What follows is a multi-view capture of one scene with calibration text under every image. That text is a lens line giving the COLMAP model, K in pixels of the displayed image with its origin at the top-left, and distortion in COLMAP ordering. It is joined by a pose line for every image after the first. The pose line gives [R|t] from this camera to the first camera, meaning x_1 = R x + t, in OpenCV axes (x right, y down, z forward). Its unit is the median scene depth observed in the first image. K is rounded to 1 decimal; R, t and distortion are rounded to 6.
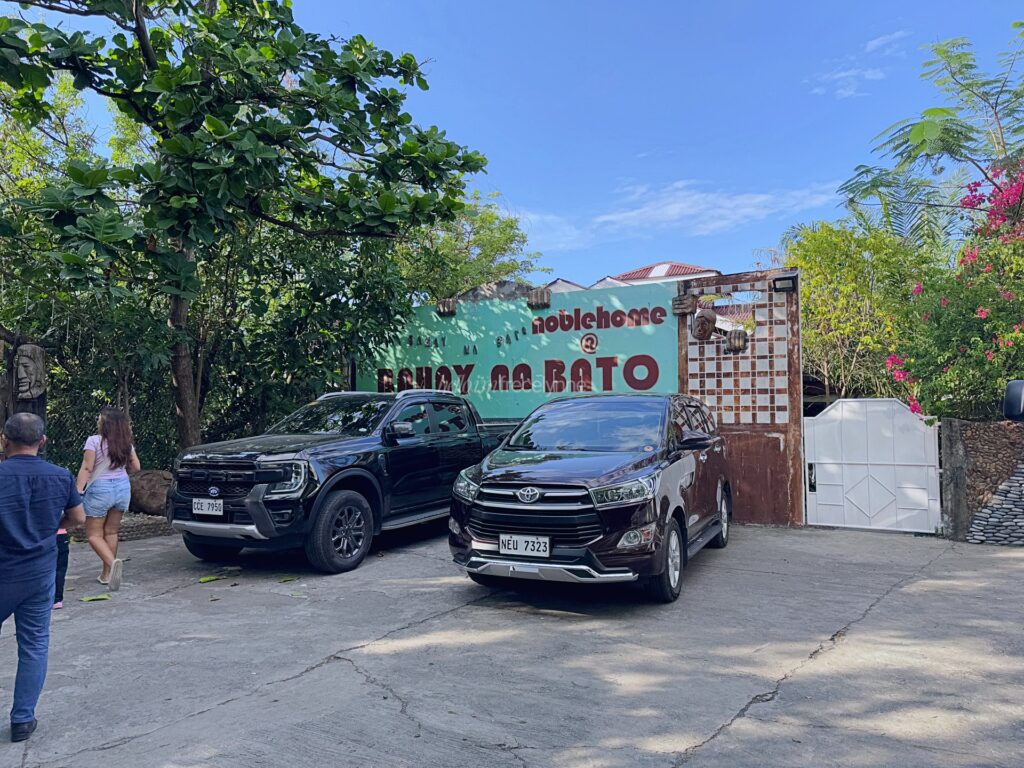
lens RADIAL K [[726.1, 0, 507.1], [0, 726.1, 381.0], [0, 0, 1]] dist [0.017709, -0.015029]
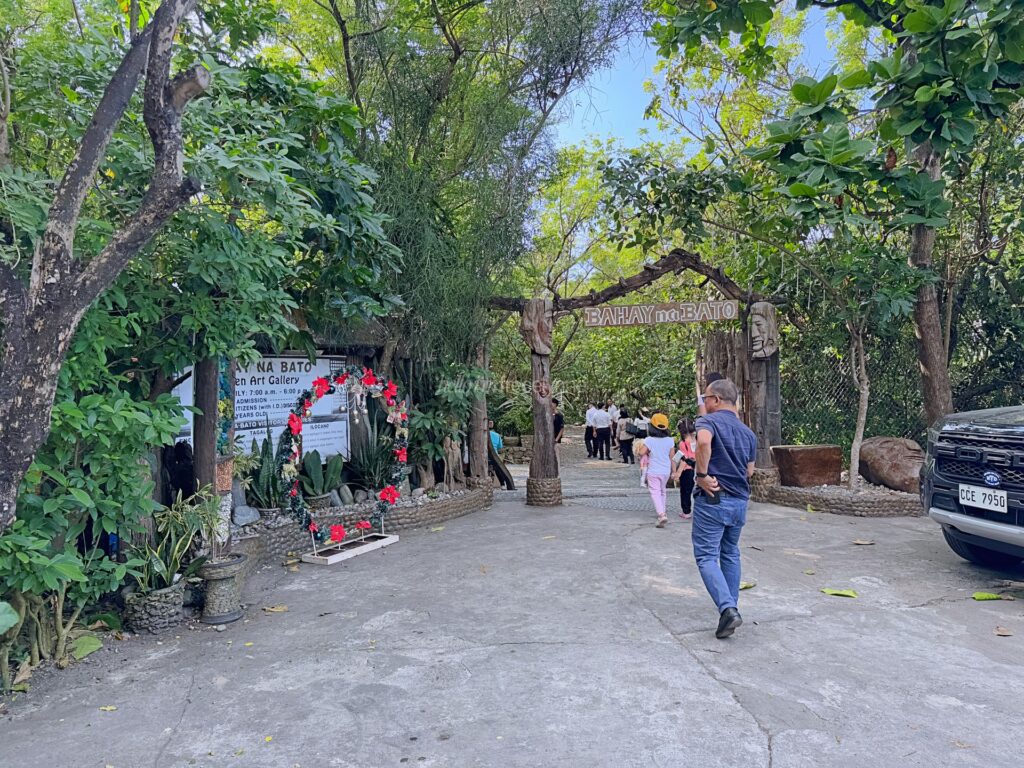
lens RADIAL K [[726.1, 0, 507.4], [0, 726.1, 382.3], [0, 0, 1]] dist [0.017709, -0.015029]
pose [[0.603764, 0.000161, -0.797163, -0.087851], [0.045483, 0.998364, 0.034649, 0.007761], [0.795865, -0.057177, 0.602769, 0.142574]]
